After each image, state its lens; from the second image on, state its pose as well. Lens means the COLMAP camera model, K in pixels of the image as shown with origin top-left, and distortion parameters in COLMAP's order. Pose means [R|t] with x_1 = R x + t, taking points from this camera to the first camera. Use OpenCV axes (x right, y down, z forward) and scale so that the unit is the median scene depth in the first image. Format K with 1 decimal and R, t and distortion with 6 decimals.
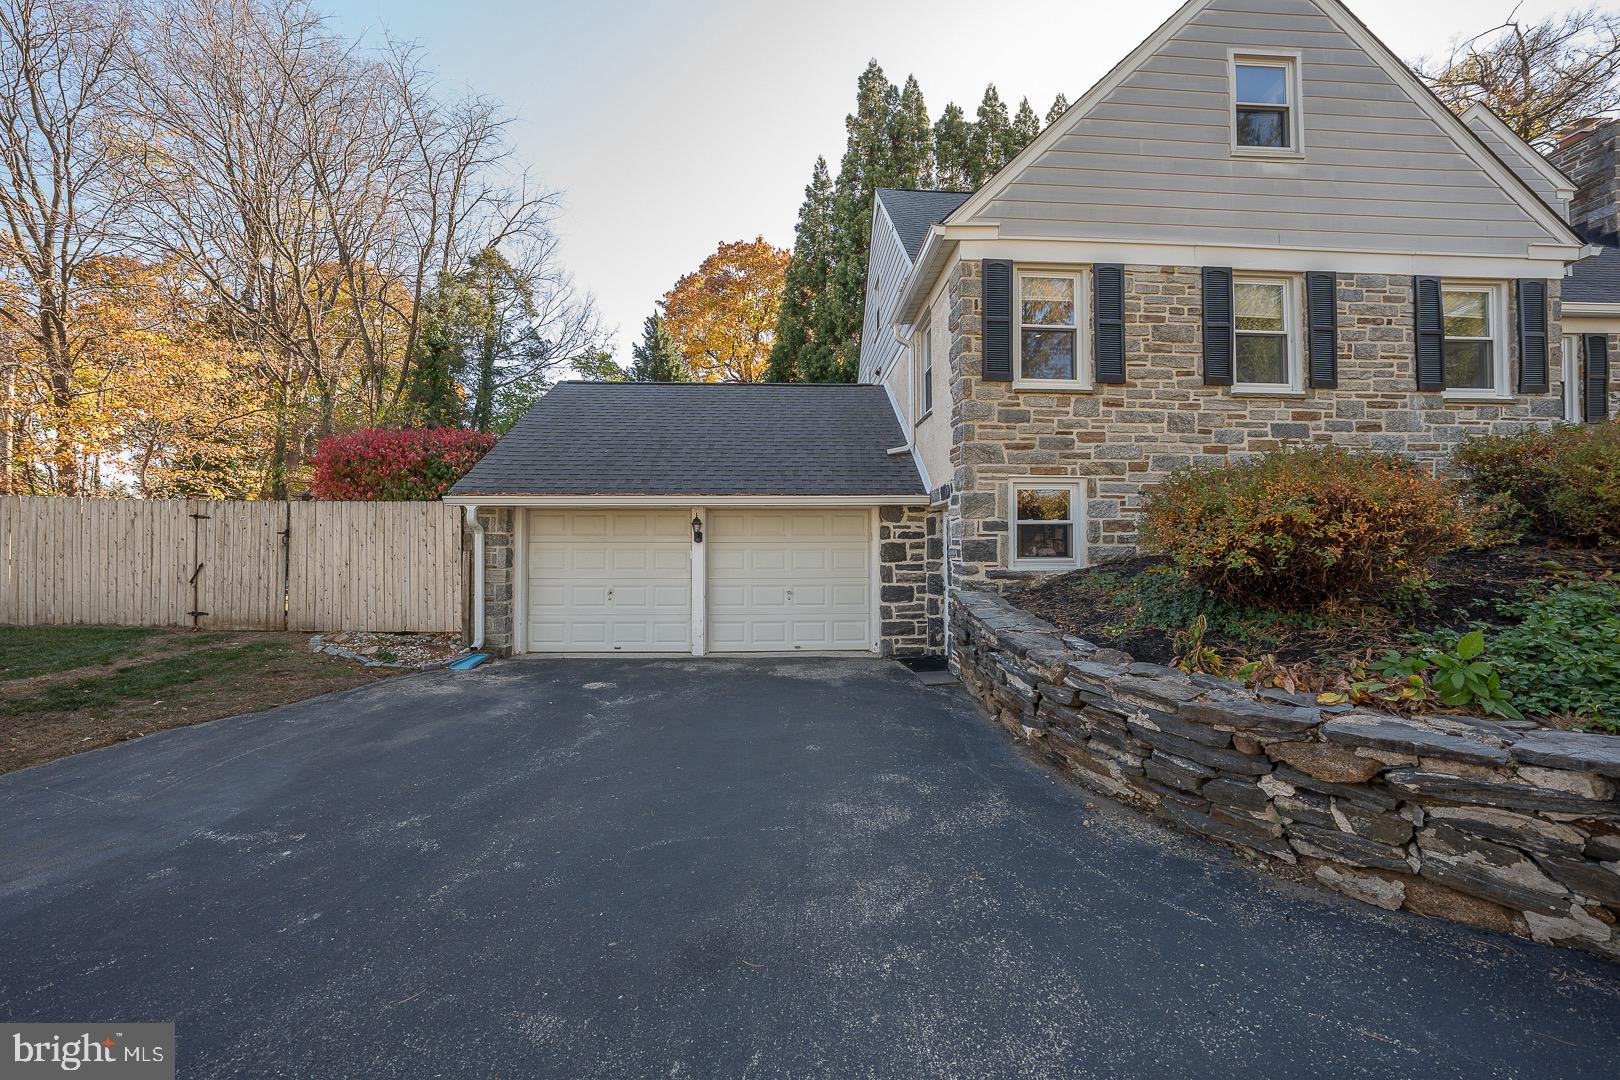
lens RADIAL K [[557.0, 0, 806.7], [0, 557.0, 534.3], [0, 0, 1]] dist [-0.020188, 0.002230]
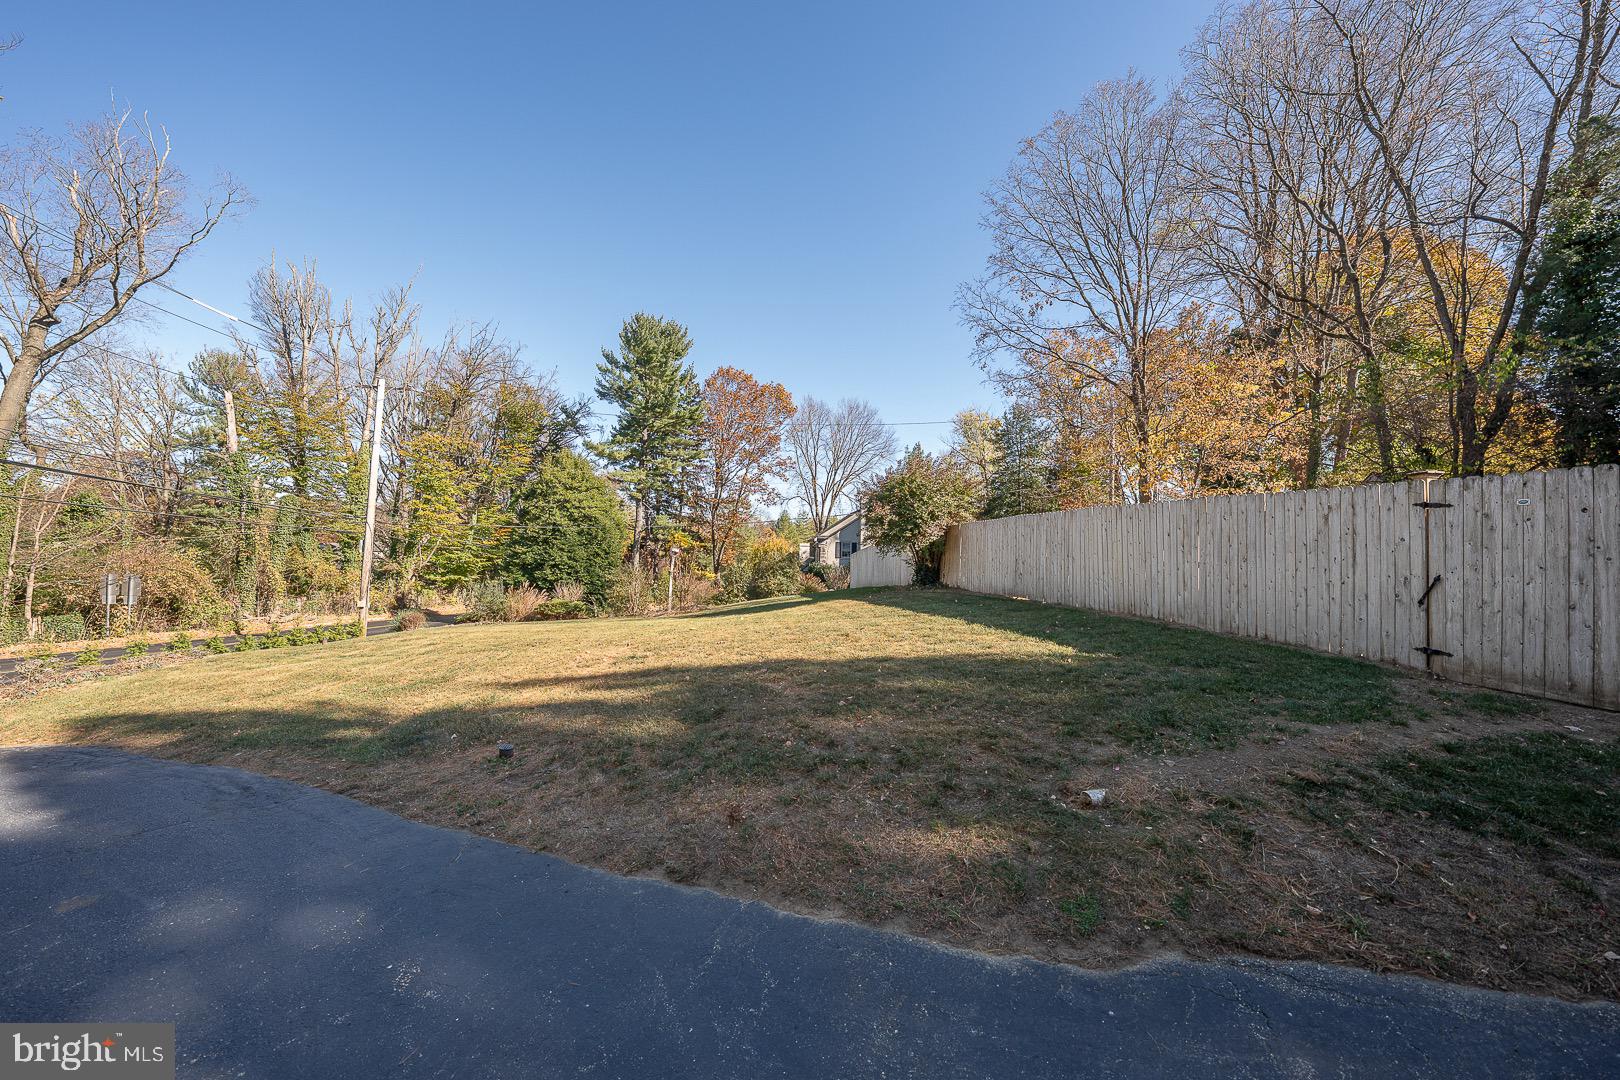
lens RADIAL K [[557.0, 0, 814.8], [0, 557.0, 538.8], [0, 0, 1]] dist [-0.020188, 0.002230]
pose [[0.131324, -0.015306, -0.991221, -0.192984], [-0.003052, 0.999870, -0.015844, 0.007464], [0.991335, 0.005106, 0.131260, 0.058282]]
